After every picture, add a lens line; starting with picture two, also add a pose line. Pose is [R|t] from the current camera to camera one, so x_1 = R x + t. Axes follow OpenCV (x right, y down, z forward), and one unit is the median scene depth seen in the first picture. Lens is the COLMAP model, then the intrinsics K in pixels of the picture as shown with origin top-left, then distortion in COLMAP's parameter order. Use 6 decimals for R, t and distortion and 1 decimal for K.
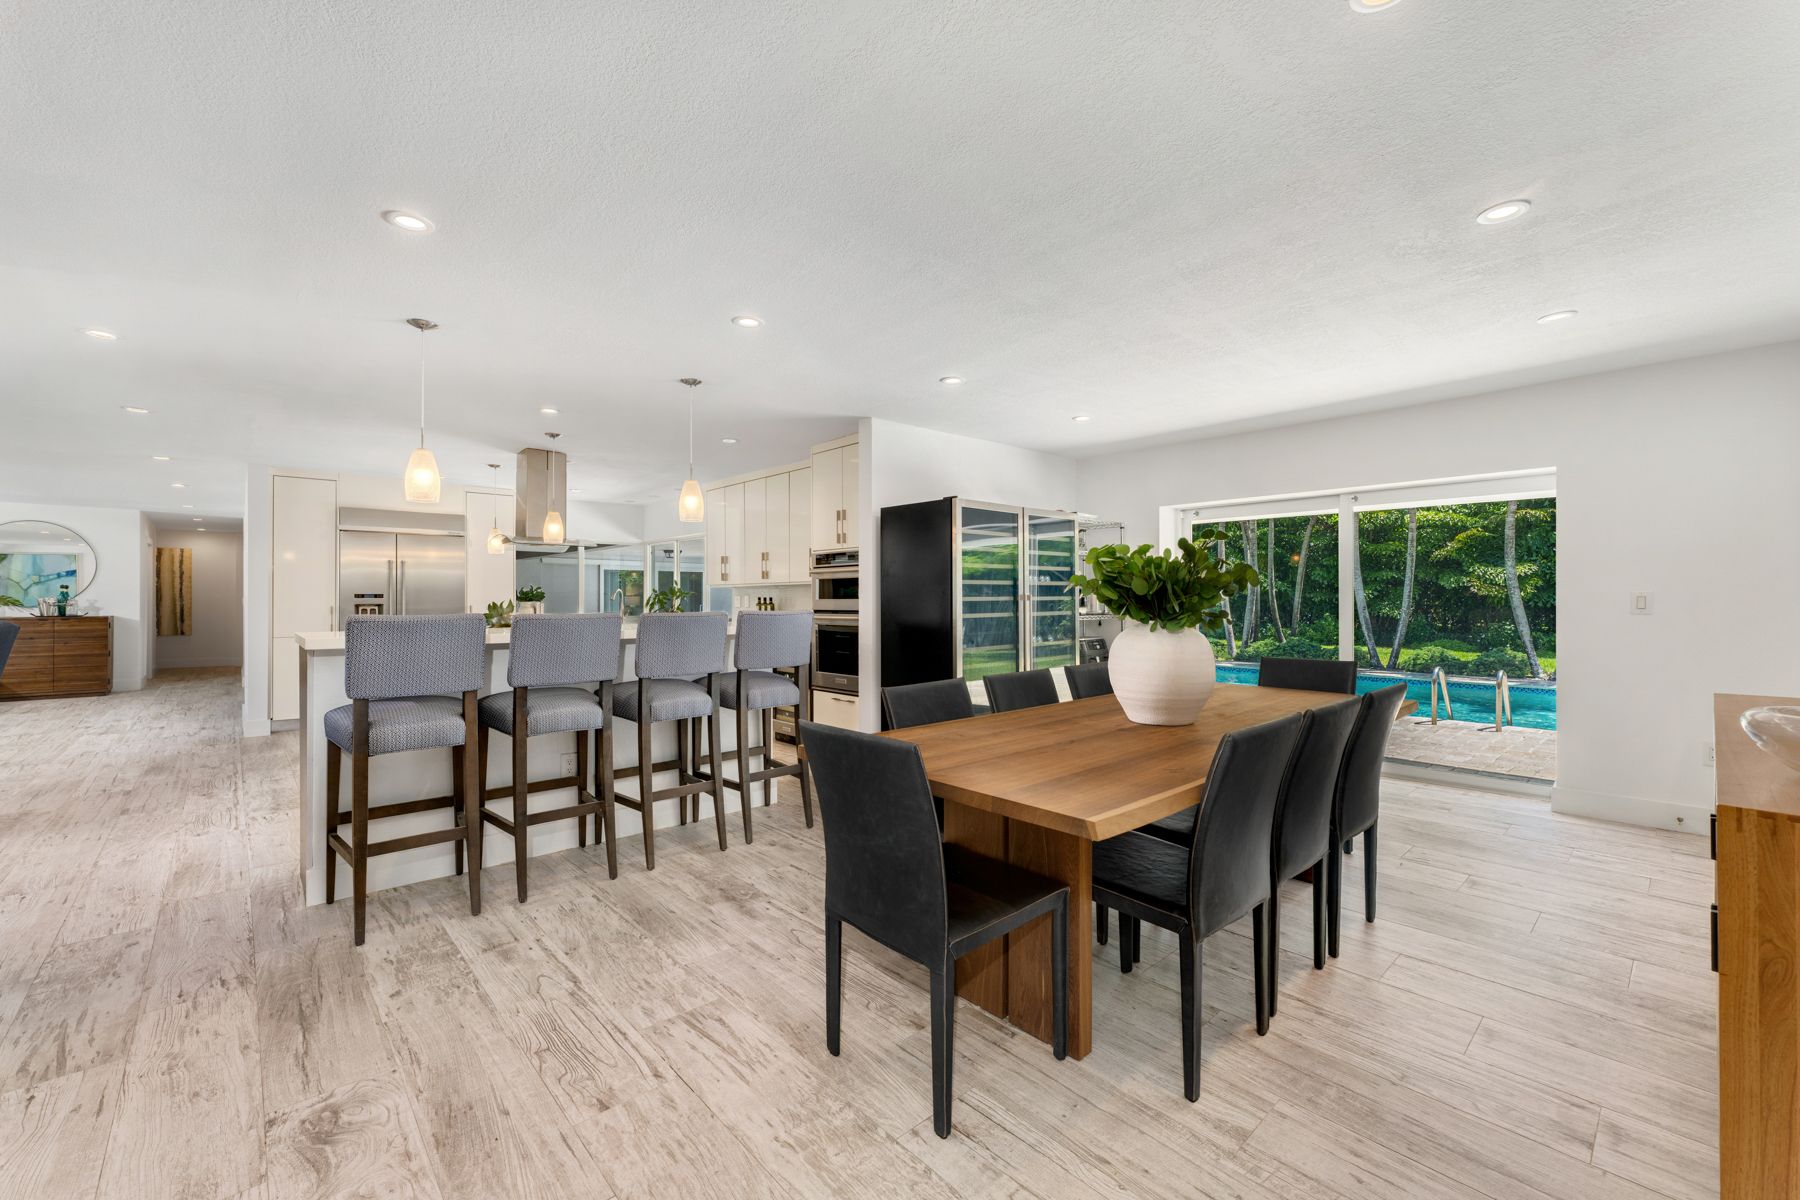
lens RADIAL K [[770.5, 0, 897.9], [0, 770.5, 601.6], [0, 0, 1]] dist [0.000741, -0.000441]
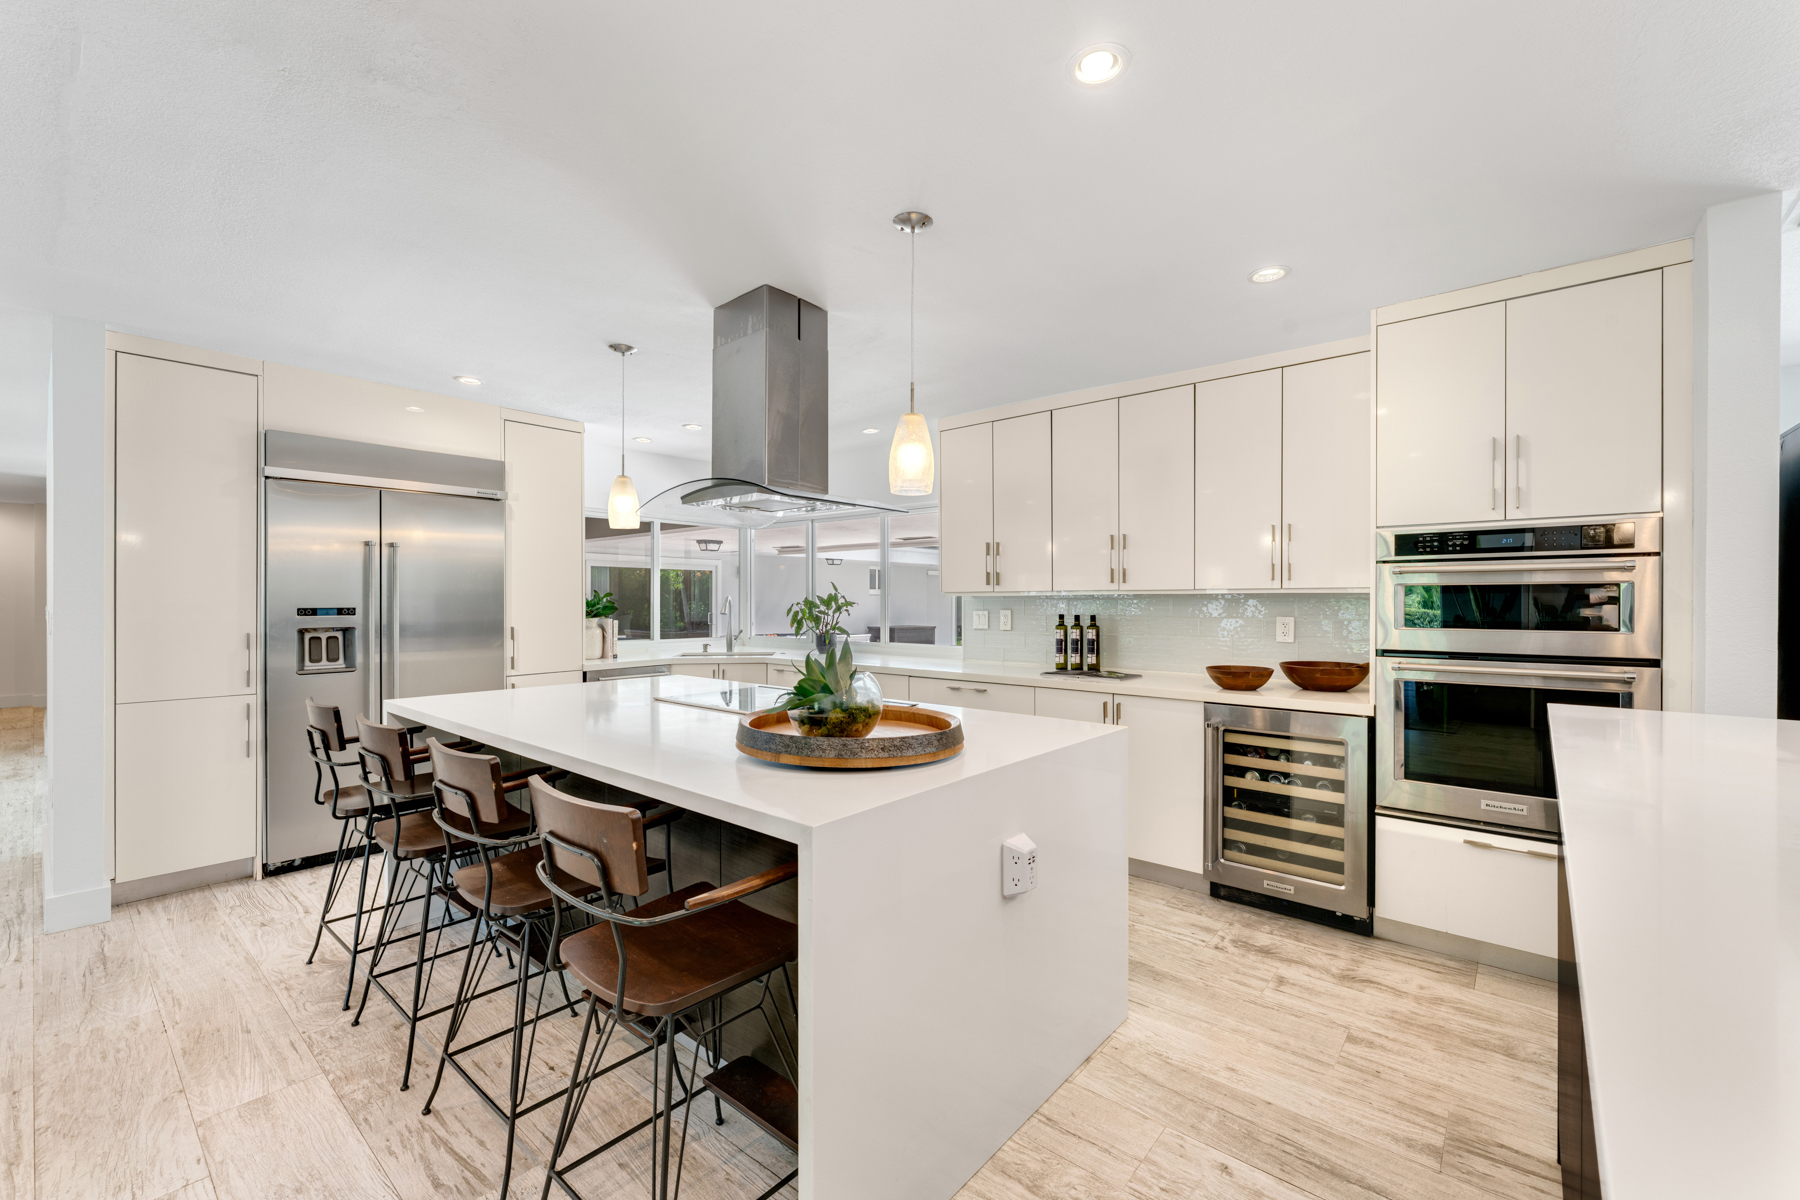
lens RADIAL K [[770.5, 0, 885.4], [0, 770.5, 597.3], [0, 0, 1]] dist [0.000741, -0.000441]
pose [[0.992666, 0.004342, 0.120812, -0.387299], [-0.003203, 0.999949, -0.009619, -0.013048], [-0.120848, 0.009162, 0.992629, 0.459306]]
